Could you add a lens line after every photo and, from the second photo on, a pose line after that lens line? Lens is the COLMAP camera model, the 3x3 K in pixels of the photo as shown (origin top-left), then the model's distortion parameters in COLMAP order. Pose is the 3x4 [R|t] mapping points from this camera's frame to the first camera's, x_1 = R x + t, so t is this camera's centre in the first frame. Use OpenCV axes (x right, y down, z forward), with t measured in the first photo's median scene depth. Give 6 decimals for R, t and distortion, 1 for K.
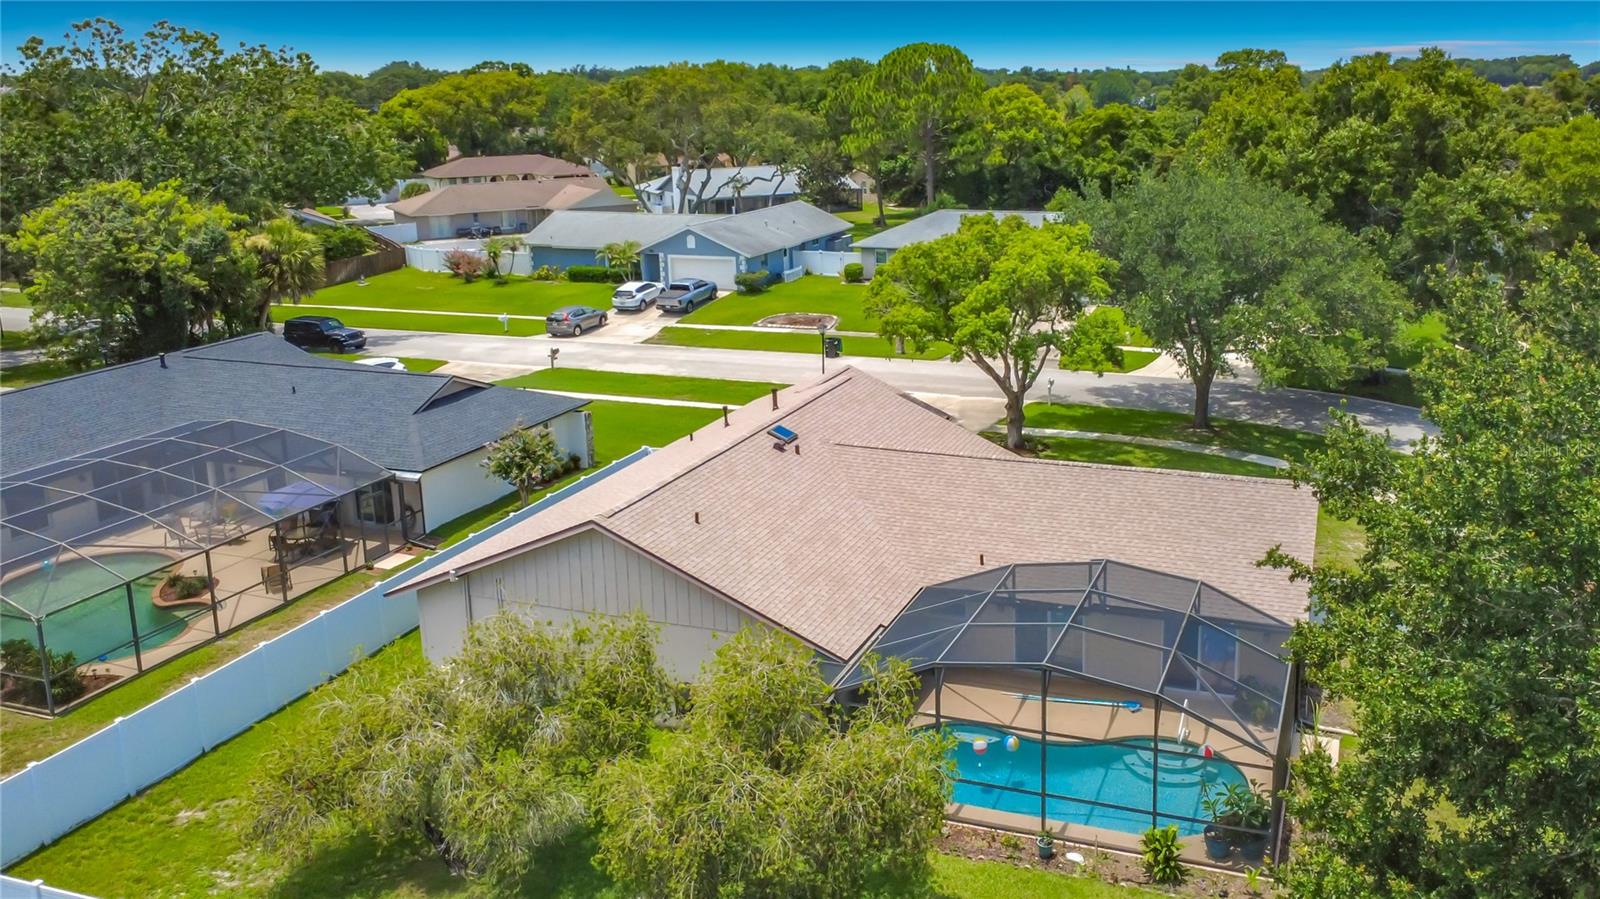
lens RADIAL K [[1167.0, 0, 965.7], [0, 1167.0, 346.9], [0, 0, 1]] dist [-0.008297, 0.010332]
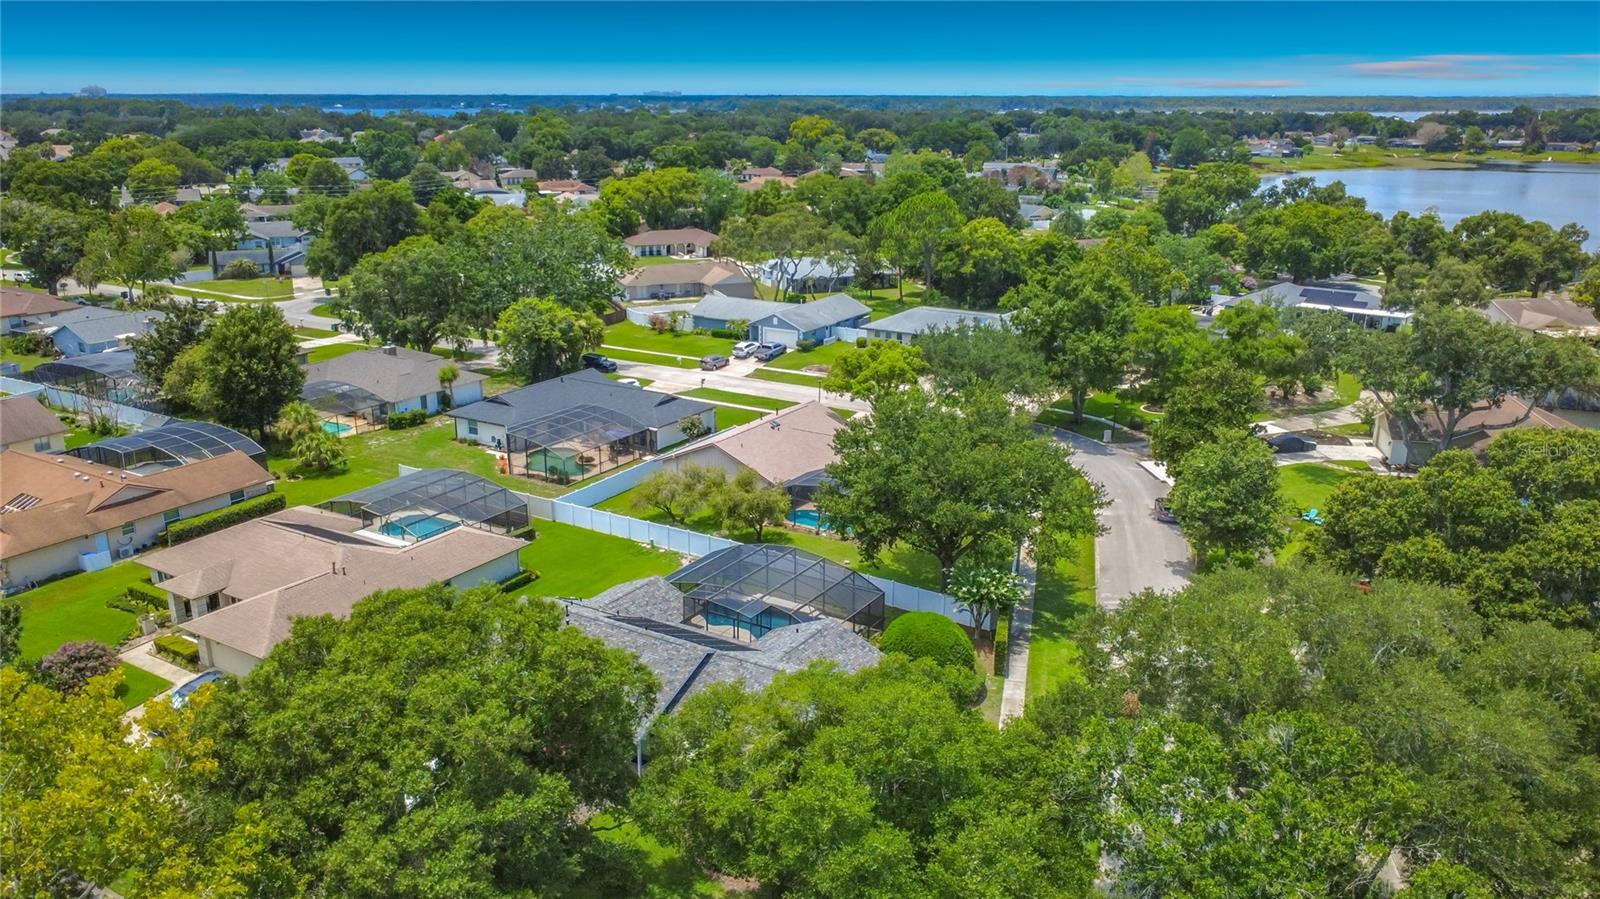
lens RADIAL K [[1167.0, 0, 797.8], [0, 1167.0, 451.7], [0, 0, 1]] dist [-0.008297, 0.010332]
pose [[0.966170, 0.081244, -0.244777, 0.293105], [-0.060172, 0.993904, 0.092377, -0.061825], [0.250789, -0.074523, 0.965169, -0.865836]]
